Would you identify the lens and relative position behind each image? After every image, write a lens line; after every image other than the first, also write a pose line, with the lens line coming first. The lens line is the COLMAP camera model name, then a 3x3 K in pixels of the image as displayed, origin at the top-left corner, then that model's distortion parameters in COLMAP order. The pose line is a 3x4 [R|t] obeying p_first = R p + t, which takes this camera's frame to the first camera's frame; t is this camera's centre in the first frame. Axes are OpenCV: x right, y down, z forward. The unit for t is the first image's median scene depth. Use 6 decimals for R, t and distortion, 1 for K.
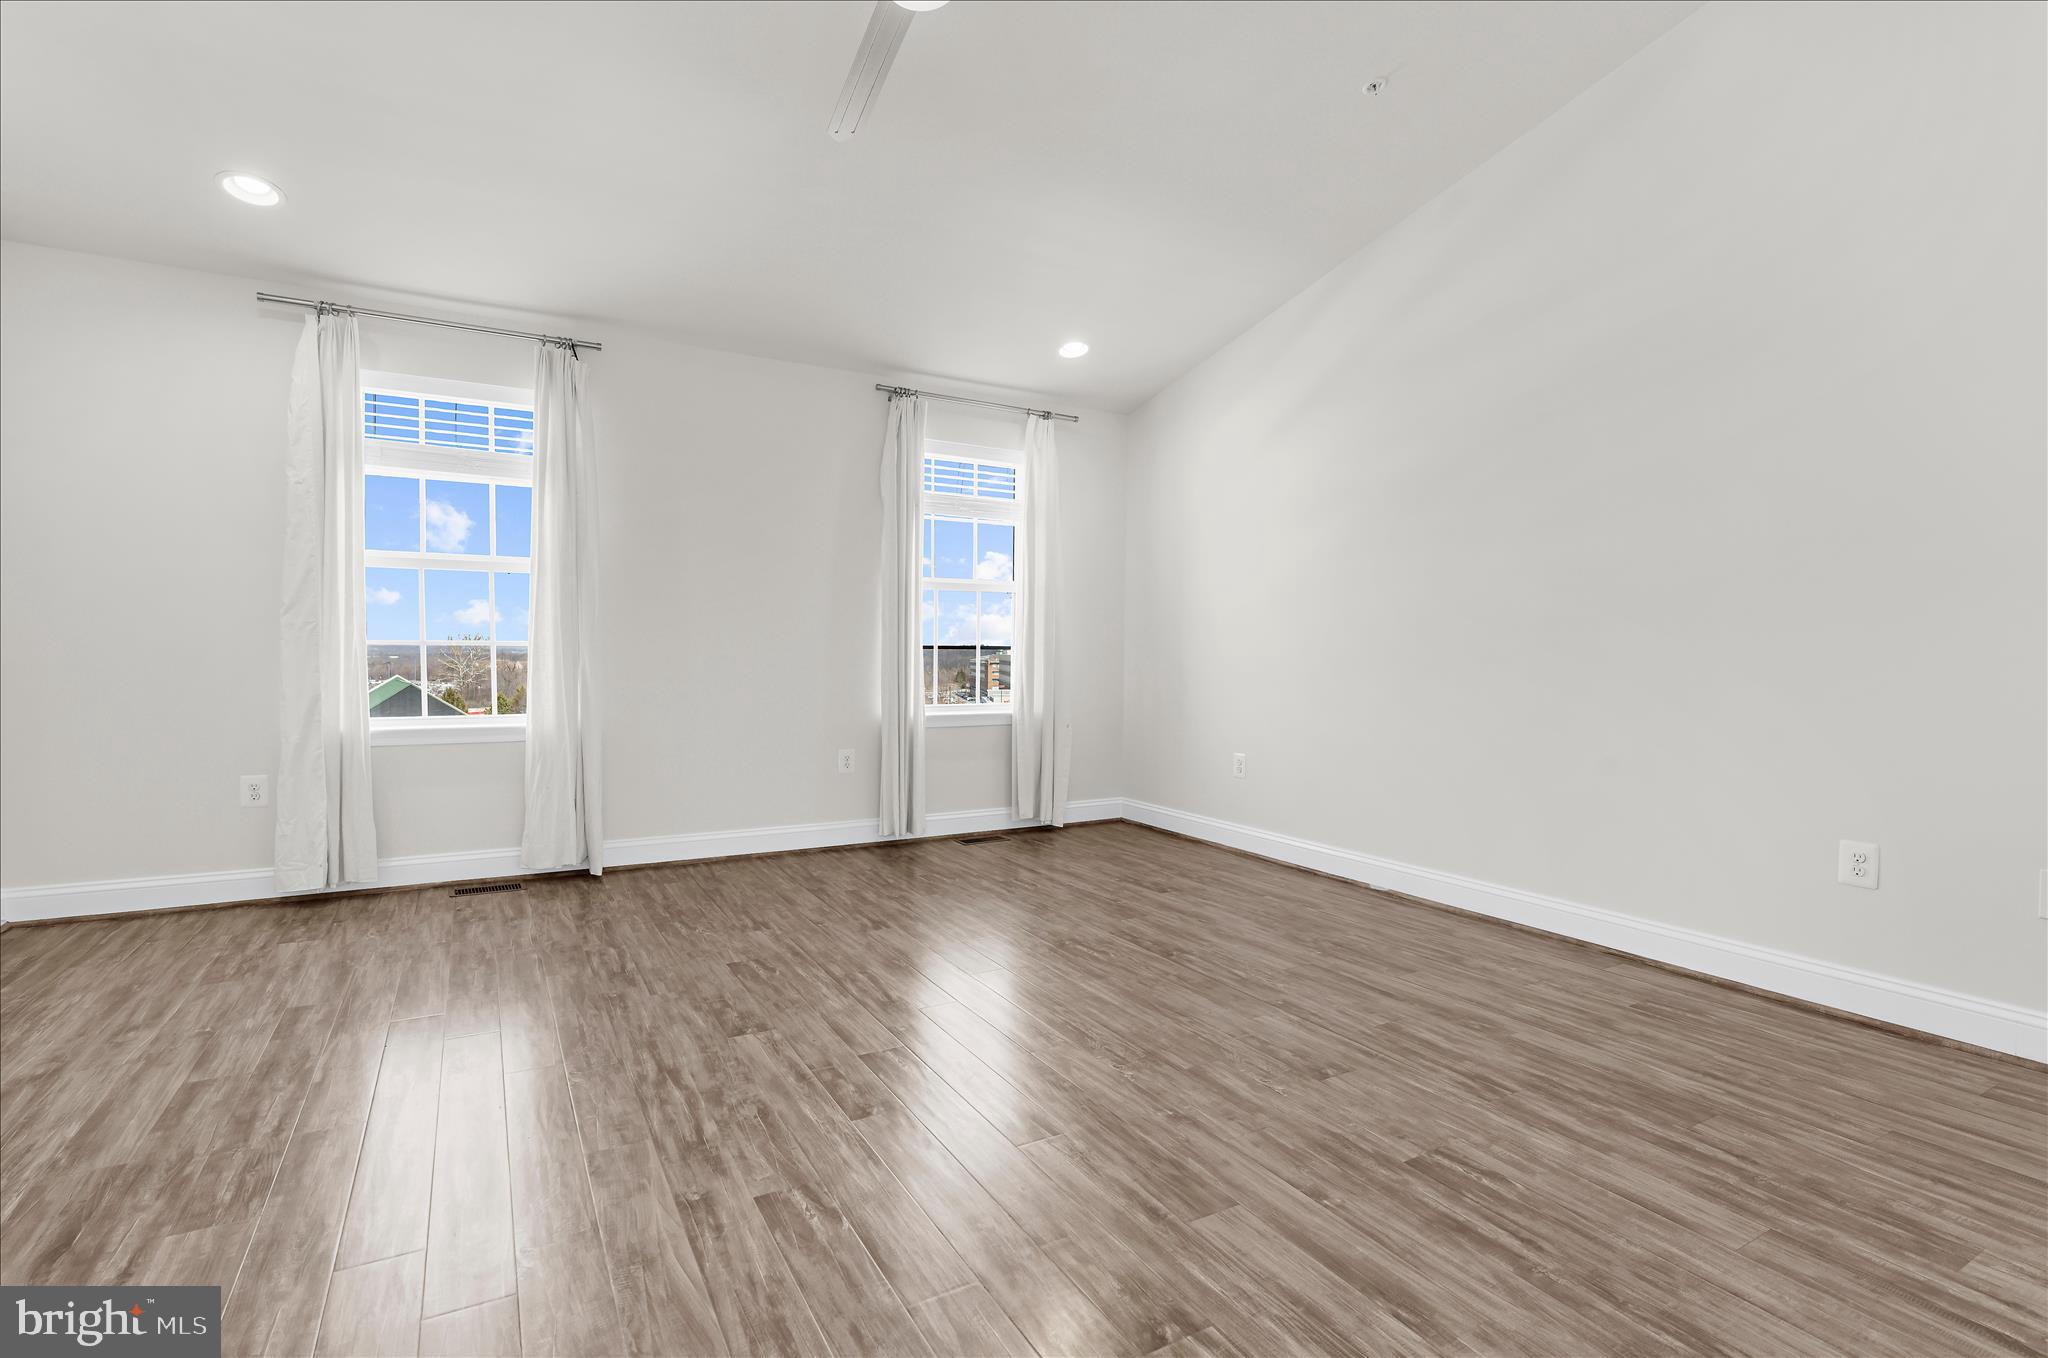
lens RADIAL K [[954.0, 0, 1017.7], [0, 954.0, 667.5], [0, 0, 1]] dist [-0.003015, 0.000120]
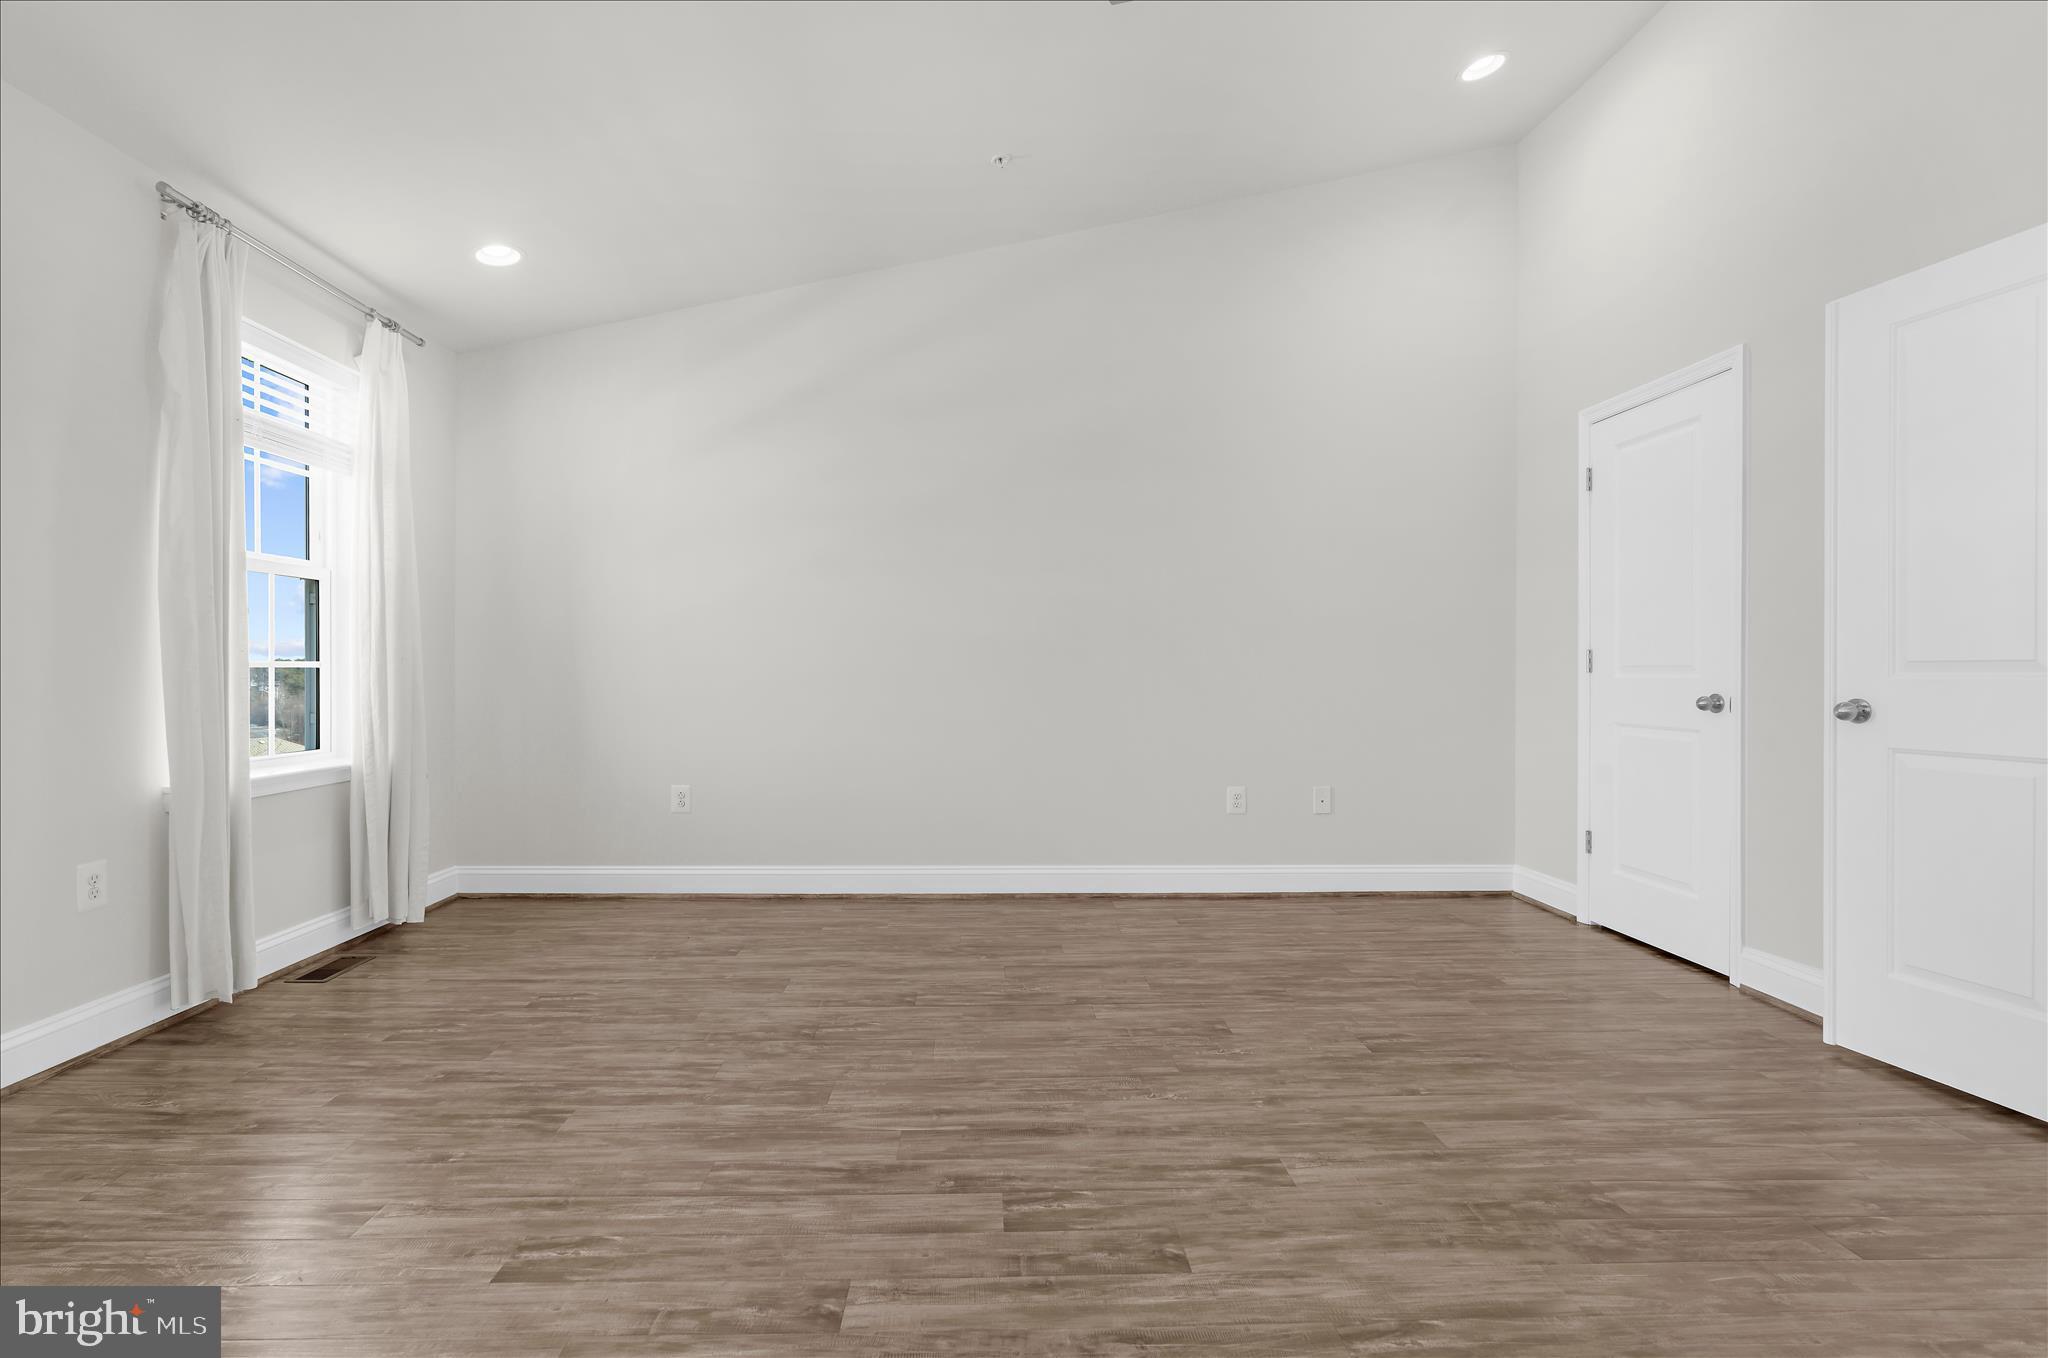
lens RADIAL K [[941.8, 0, 1009.2], [0, 941.8, 675.1], [0, 0, 1]] dist [-0.010562, 0.000510]
pose [[0.467491, -0.008927, 0.883953, -0.668388], [0.015024, 0.999885, 0.002153, -0.015230], [-0.883870, 0.012274, 0.467571, 0.553629]]
